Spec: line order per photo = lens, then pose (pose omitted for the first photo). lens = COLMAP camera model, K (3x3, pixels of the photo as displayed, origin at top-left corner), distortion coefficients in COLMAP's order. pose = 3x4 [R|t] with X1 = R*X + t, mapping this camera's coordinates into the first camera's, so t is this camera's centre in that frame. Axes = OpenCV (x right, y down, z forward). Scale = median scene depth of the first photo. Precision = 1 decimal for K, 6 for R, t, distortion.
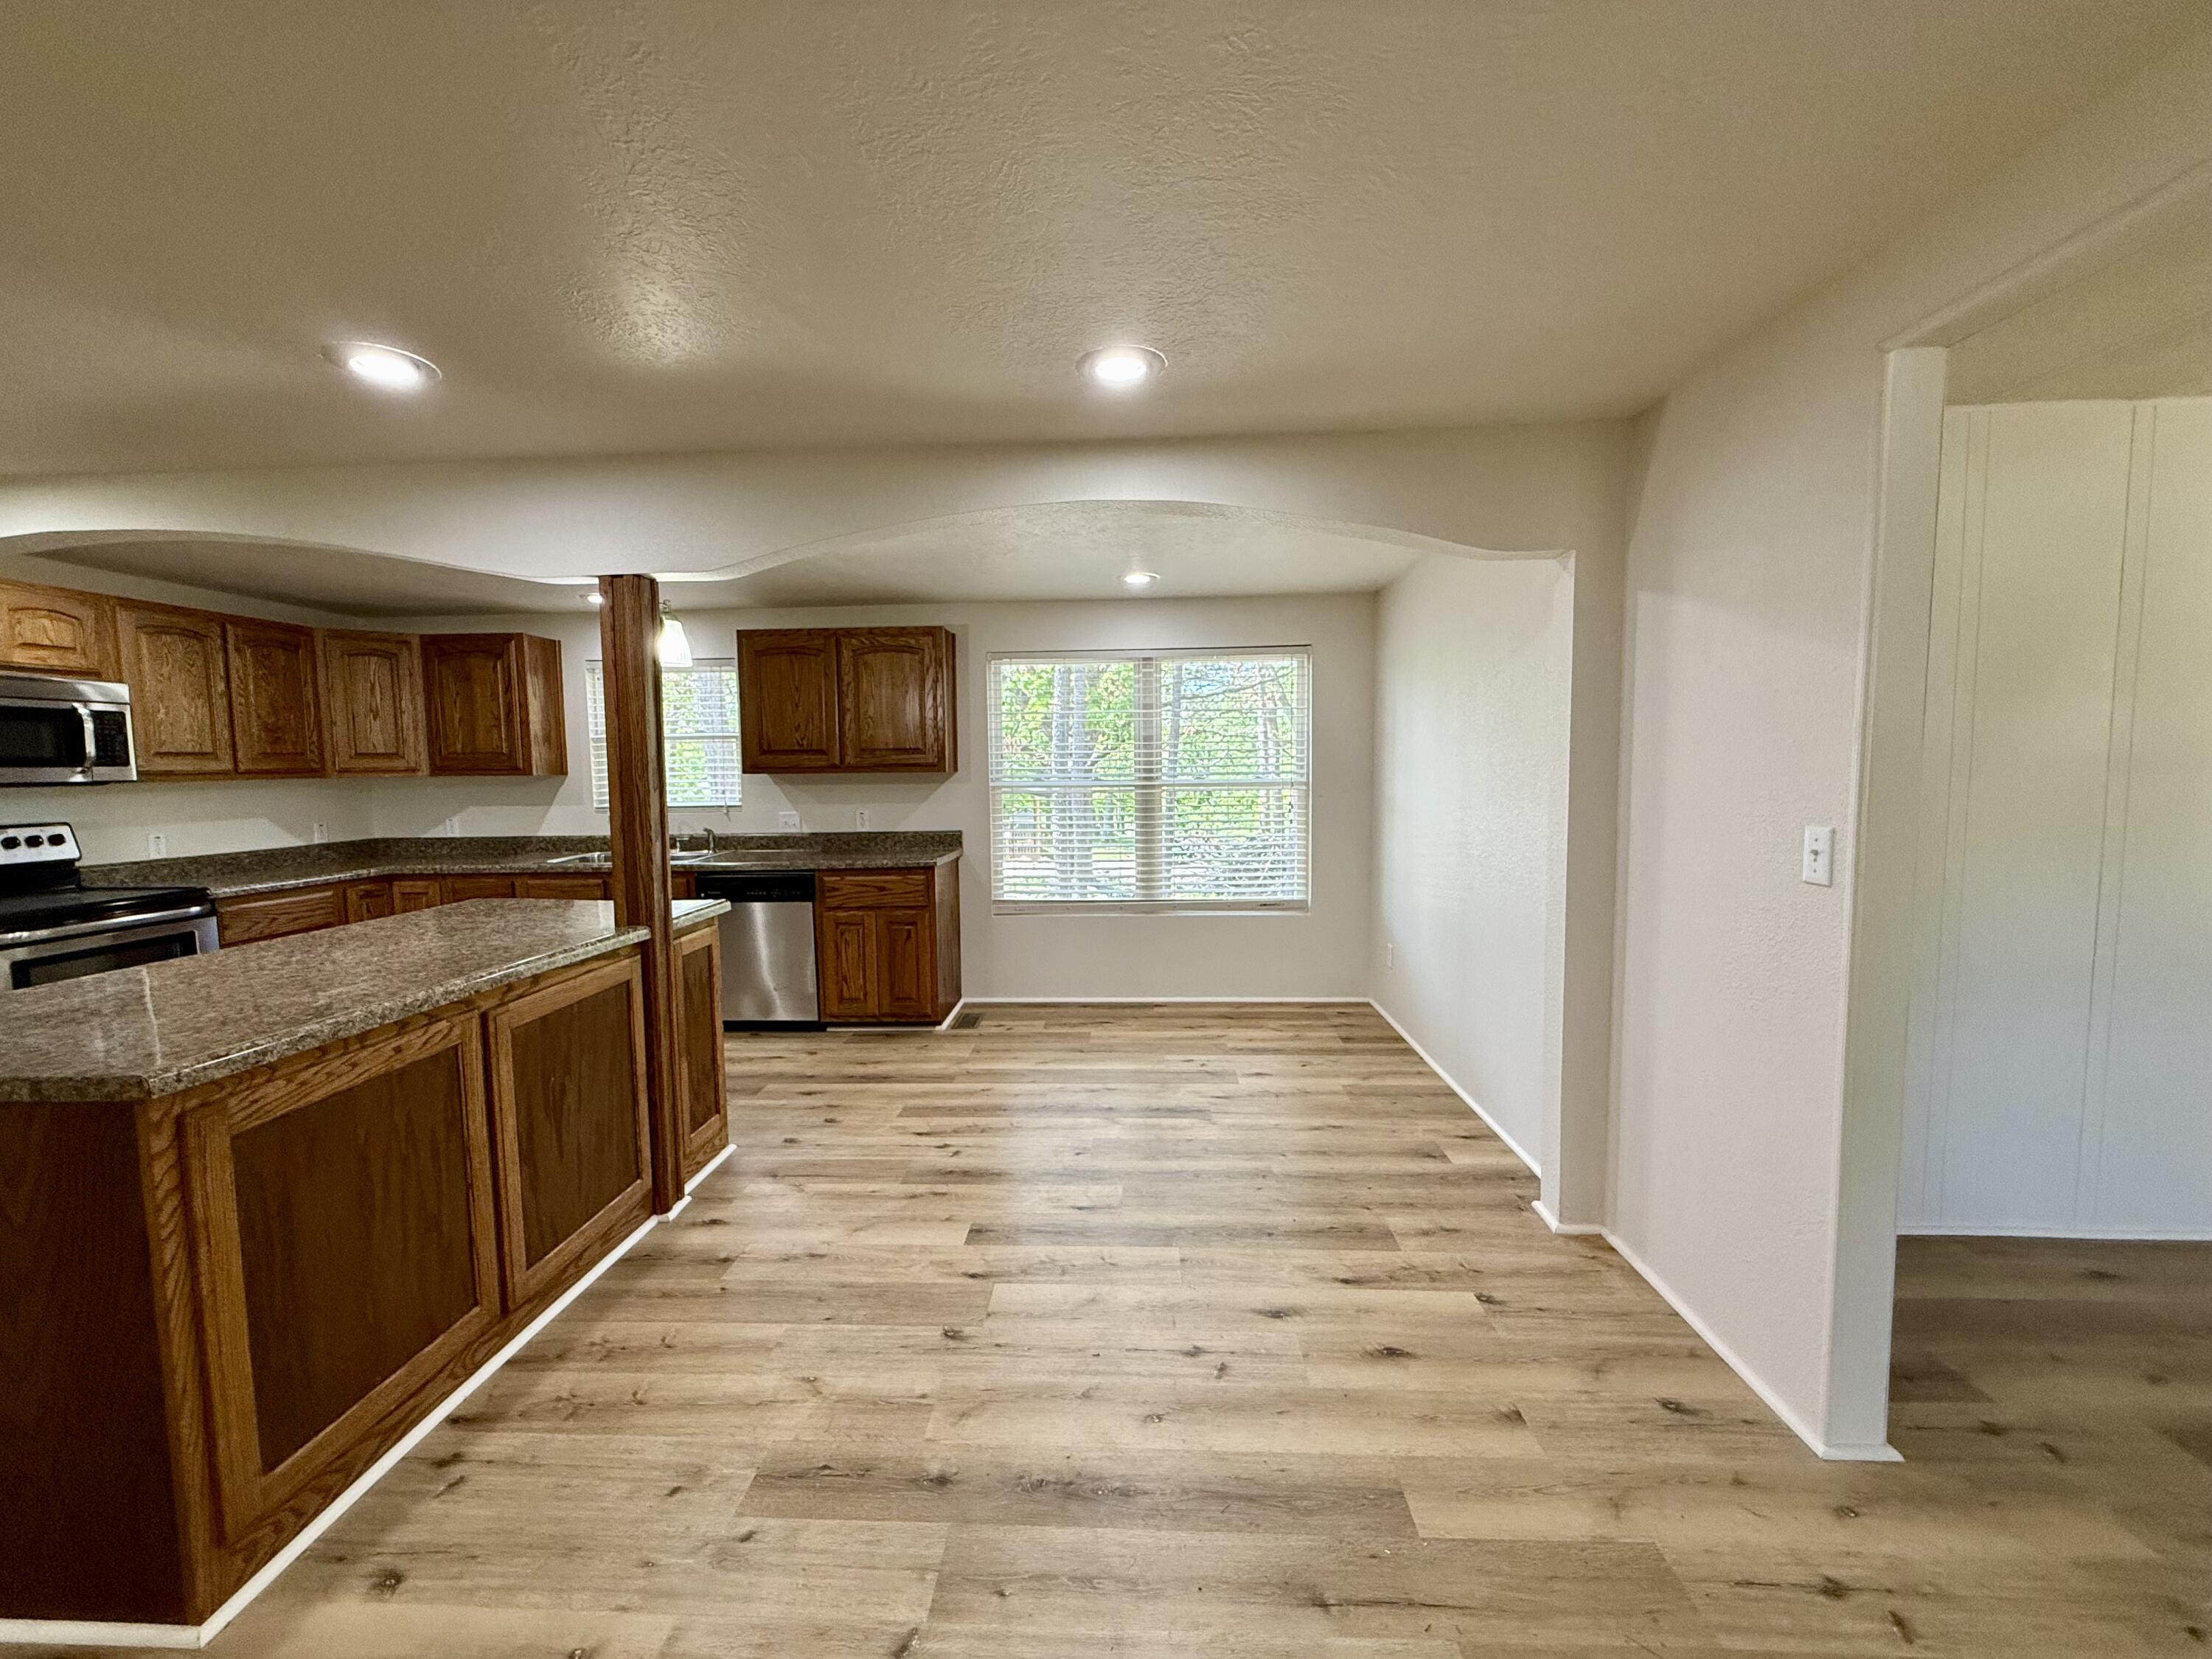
lens RADIAL K [[881.4, 0, 1098.3], [0, 881.4, 834.2], [0, 0, 1]] dist [0.000144, -0.000081]
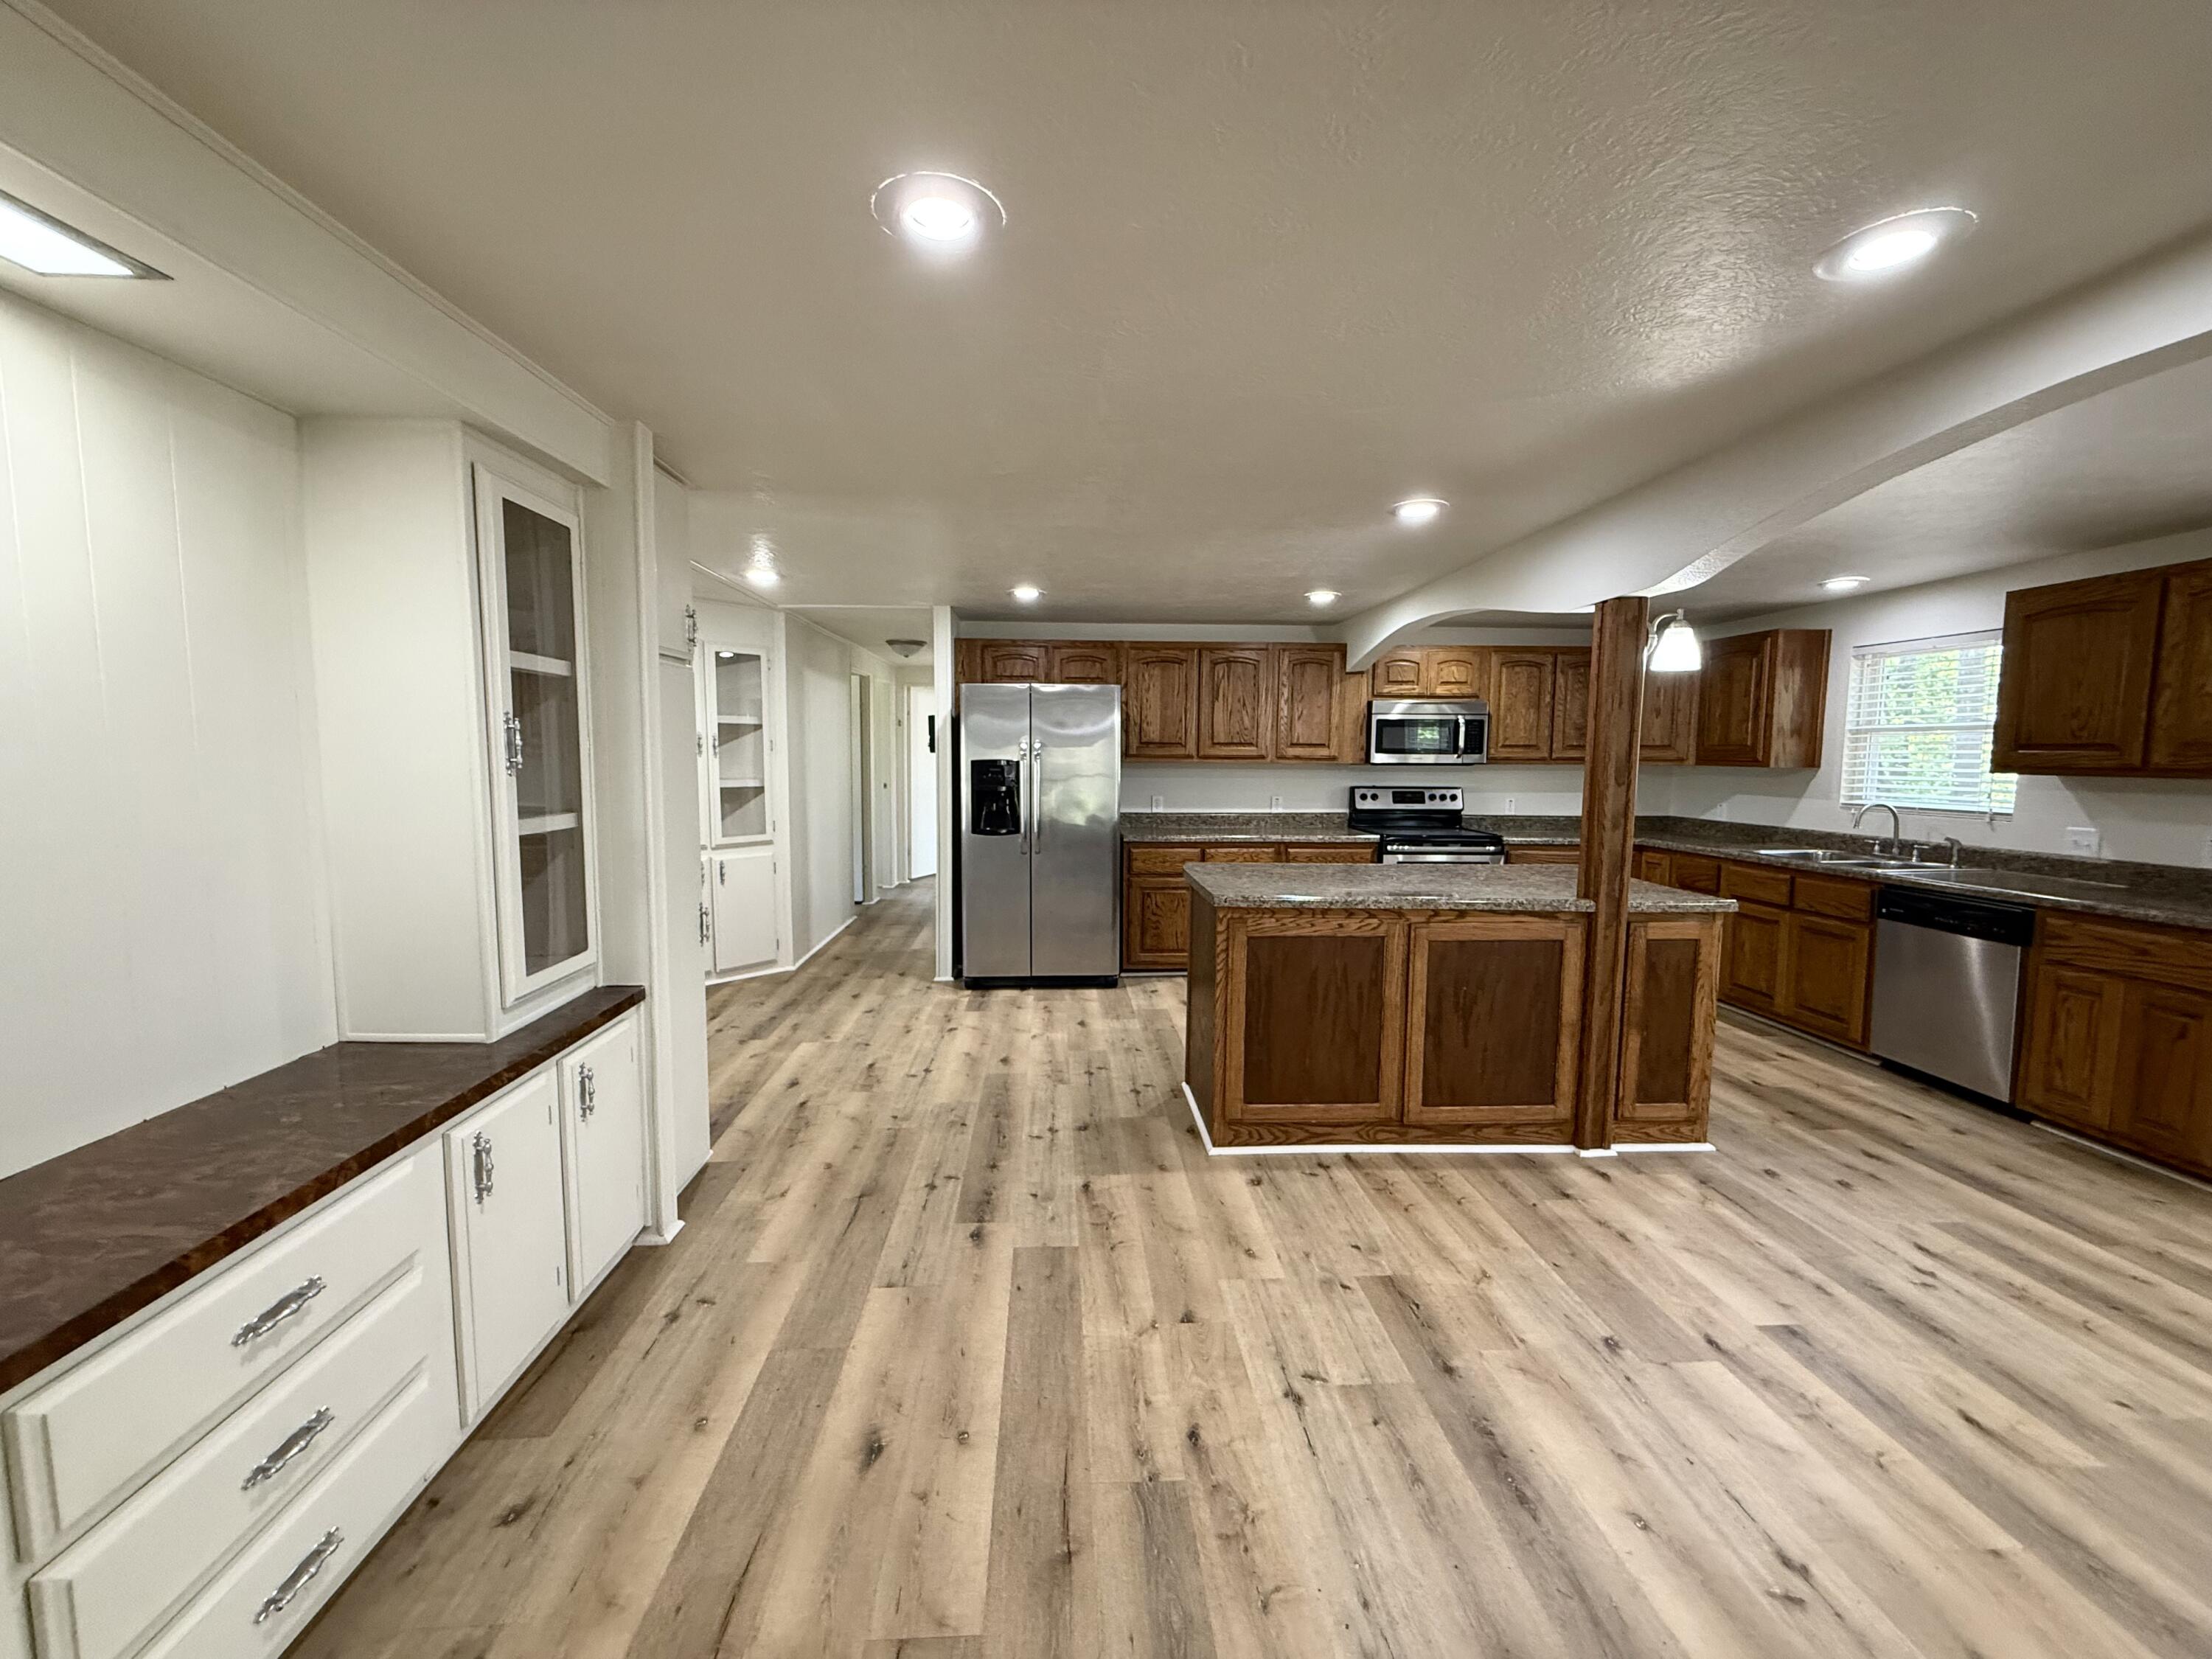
lens RADIAL K [[881.4, 0, 1100.0], [0, 881.4, 832.1], [0, 0, 1]] dist [0.000144, -0.000081]
pose [[0.098762, 0.103433, -0.989721, 0.334404], [-0.086755, 0.991691, 0.094982, -0.023665], [0.991322, 0.076483, 0.106915, 0.131445]]
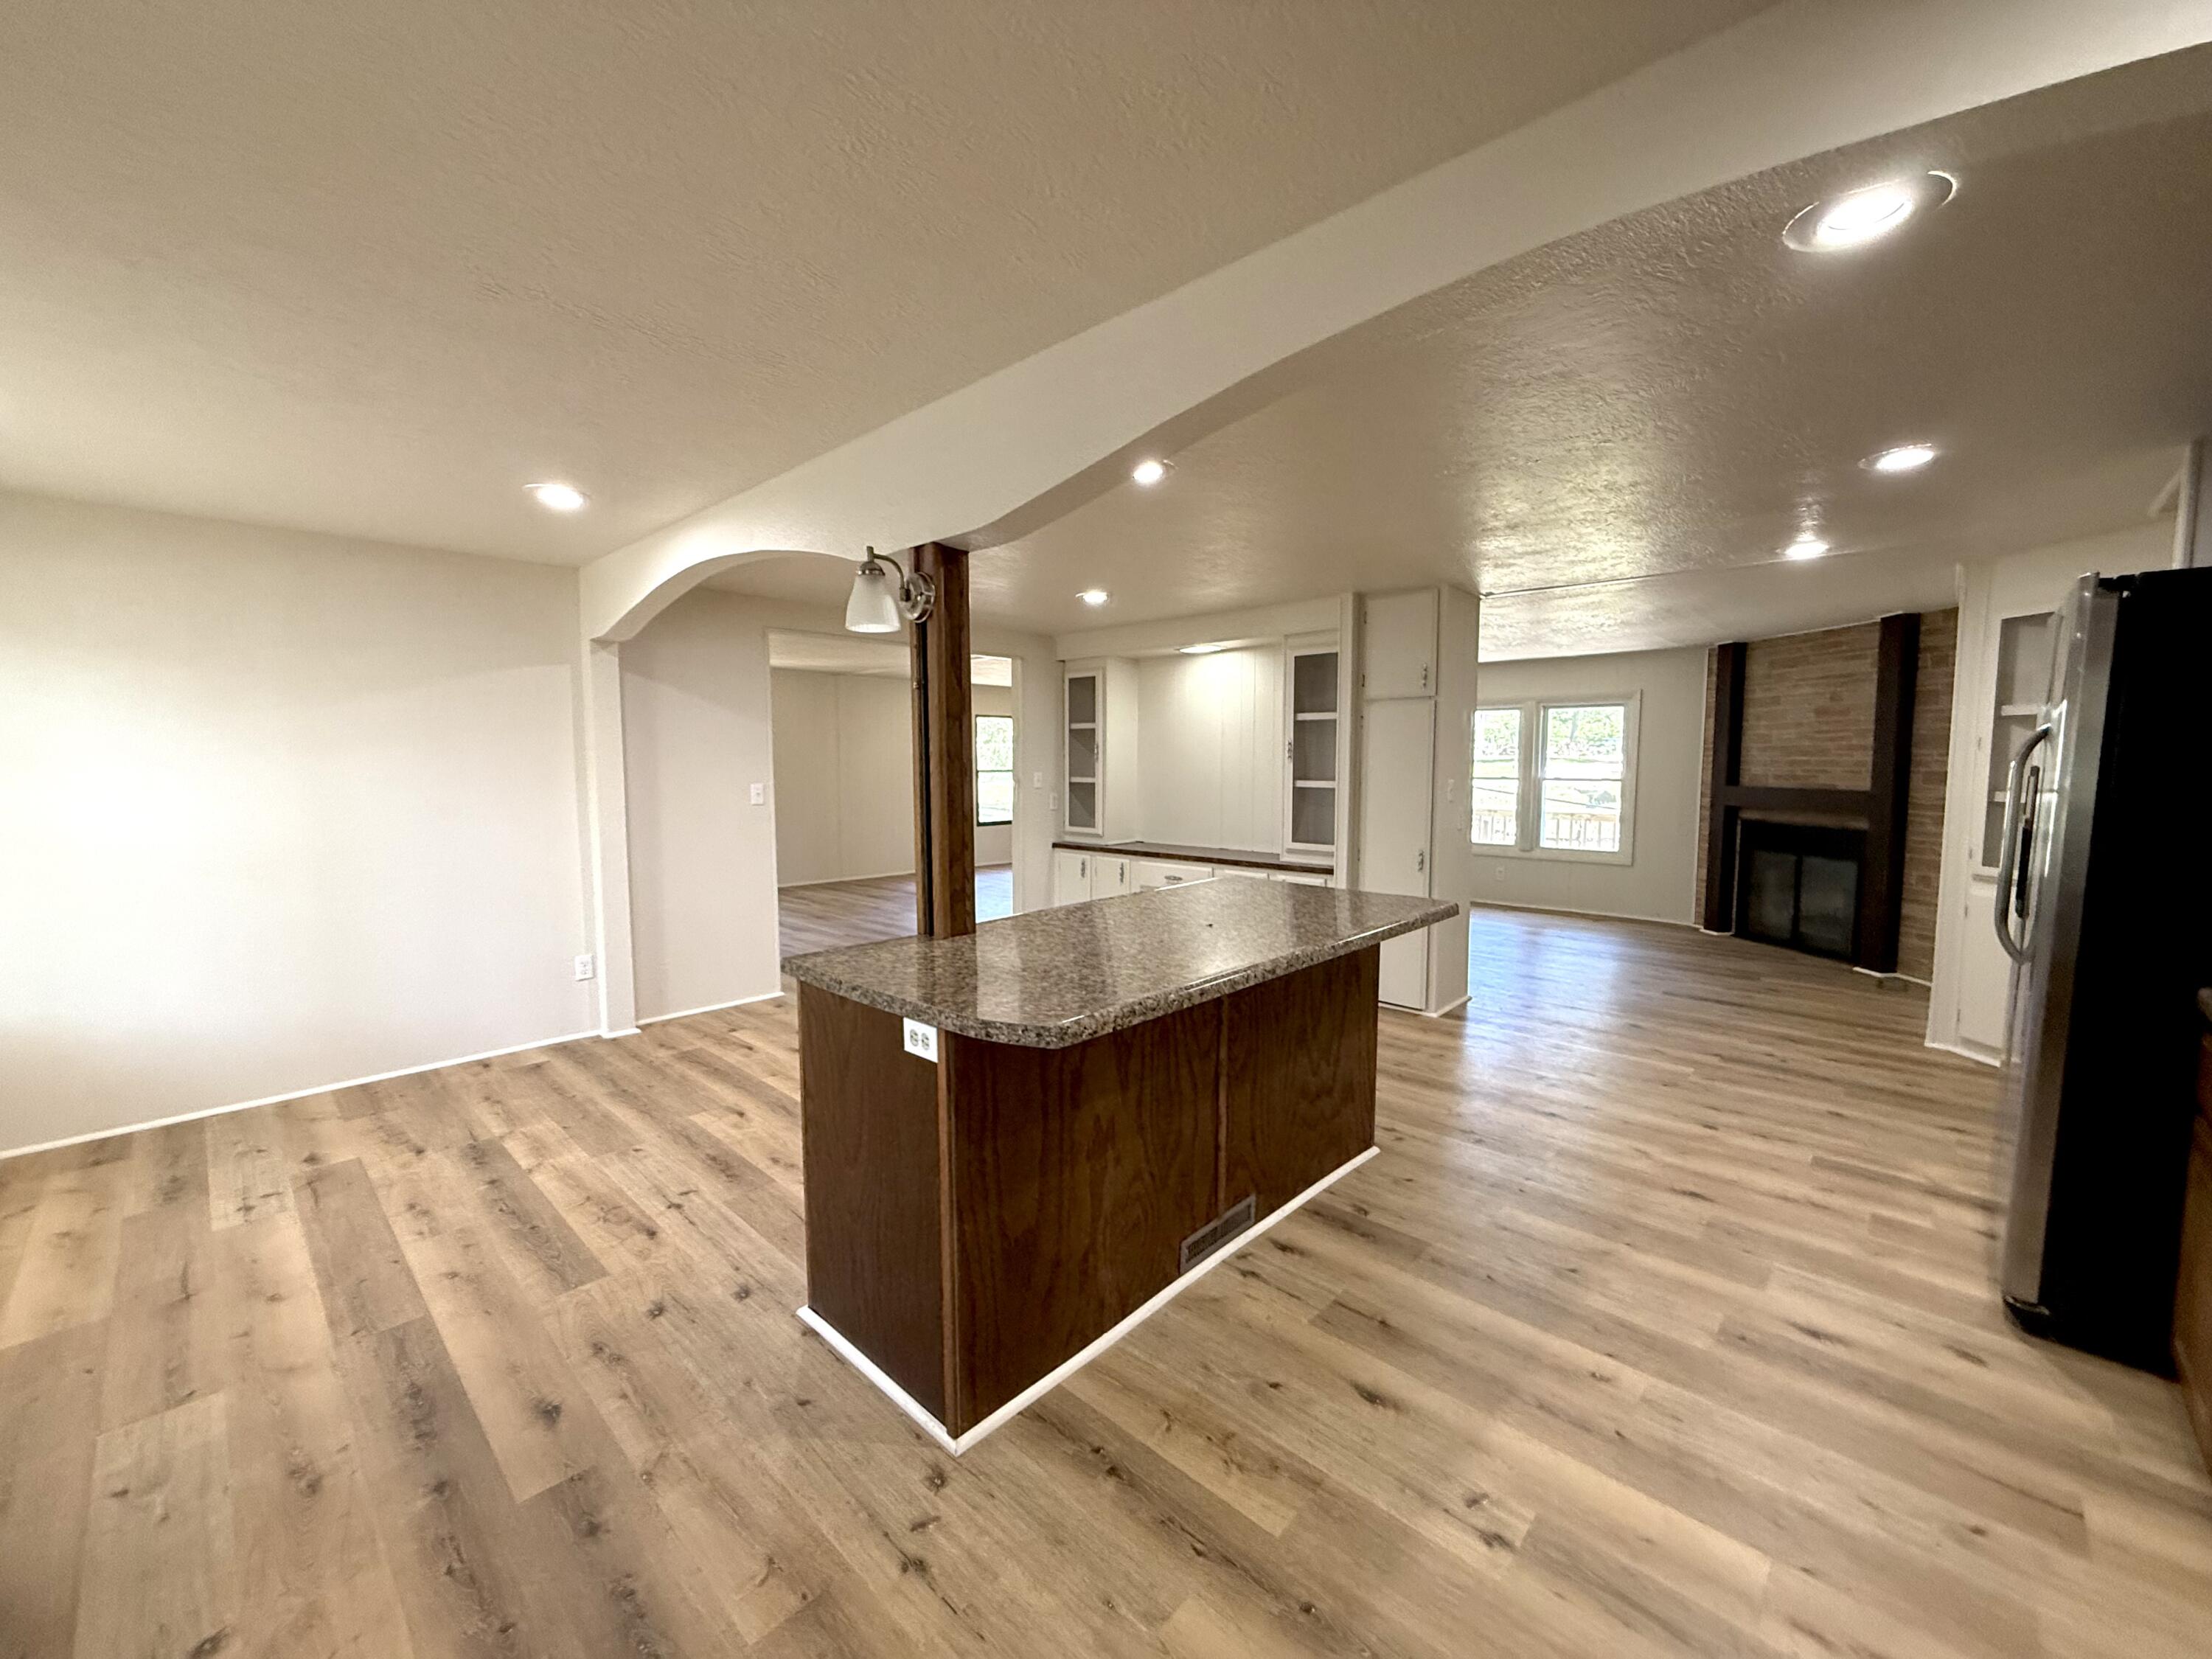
lens RADIAL K [[881.4, 0, 1097.6], [0, 881.4, 827.2], [0, 0, 1]] dist [0.000144, -0.000081]
pose [[-0.752412, -0.041243, 0.657400, -0.739360], [0.062280, 0.989112, 0.133335, -0.071112], [-0.655741, 0.141266, -0.741652, 0.940414]]
